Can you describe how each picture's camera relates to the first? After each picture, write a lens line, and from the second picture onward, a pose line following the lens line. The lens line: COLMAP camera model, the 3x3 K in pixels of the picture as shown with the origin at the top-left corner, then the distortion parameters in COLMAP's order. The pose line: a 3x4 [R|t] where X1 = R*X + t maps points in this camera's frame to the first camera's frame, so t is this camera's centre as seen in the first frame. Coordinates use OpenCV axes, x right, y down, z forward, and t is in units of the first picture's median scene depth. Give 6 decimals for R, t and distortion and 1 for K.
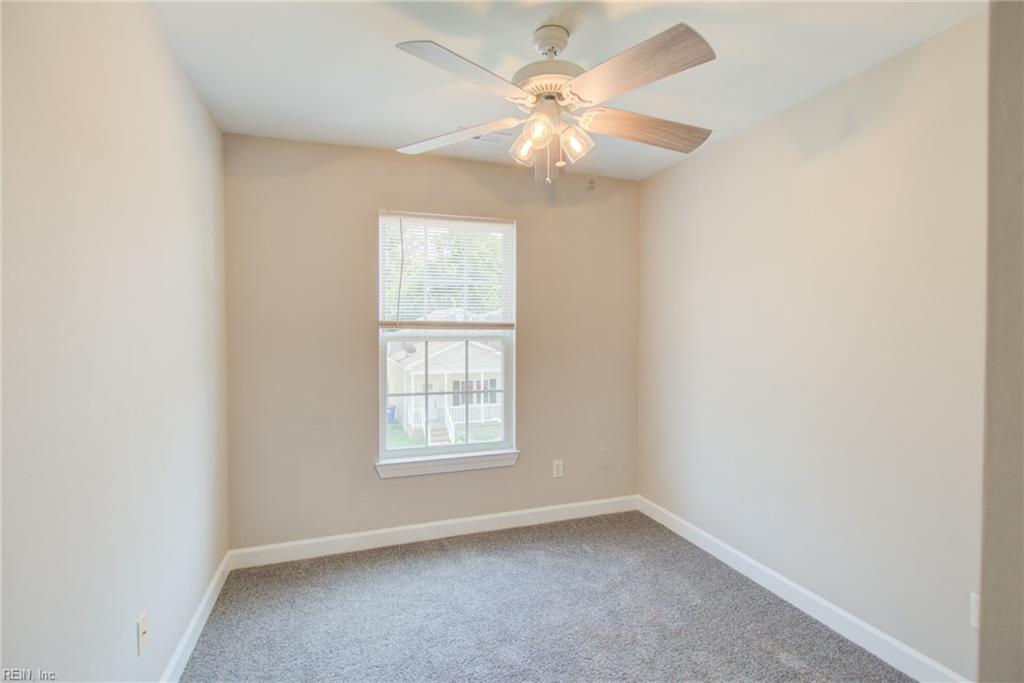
lens RADIAL K [[460.2, 0, 511.8], [0, 460.2, 339.1], [0, 0, 1]] dist [-0.000276, -0.000159]
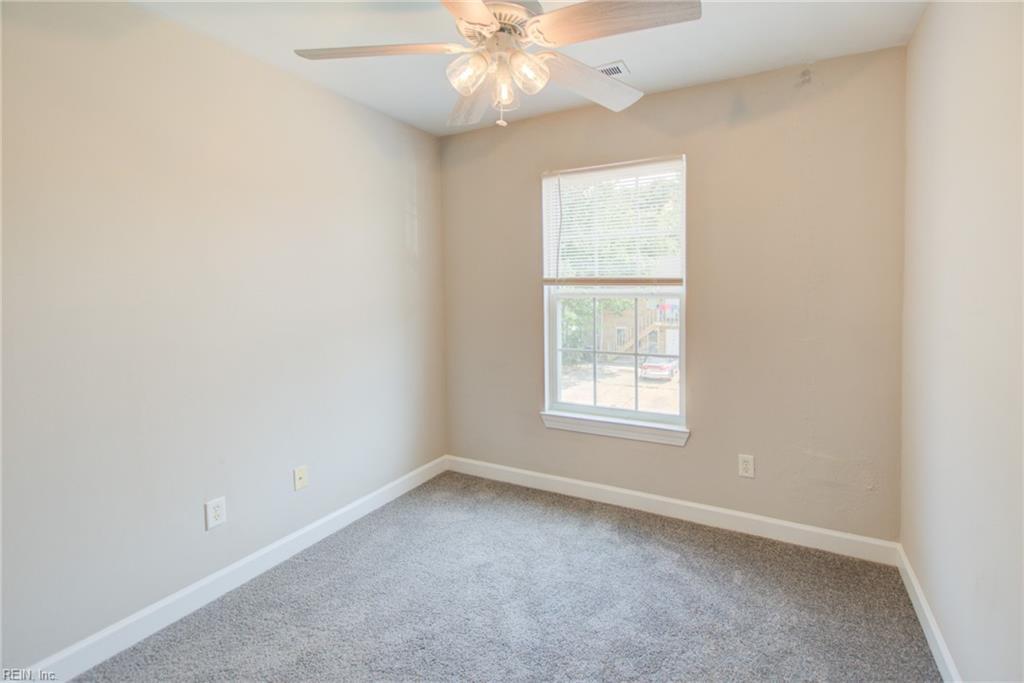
lens RADIAL K [[460.6, 0, 512.0], [0, 460.6, 303.7], [0, 0, 1]] dist [0.014091, 0.000115]
pose [[0.698364, 0.021038, -0.715434, 0.419699], [-0.007927, 0.999734, 0.021660, -0.003594], [0.715699, -0.009455, 0.698345, 0.202497]]
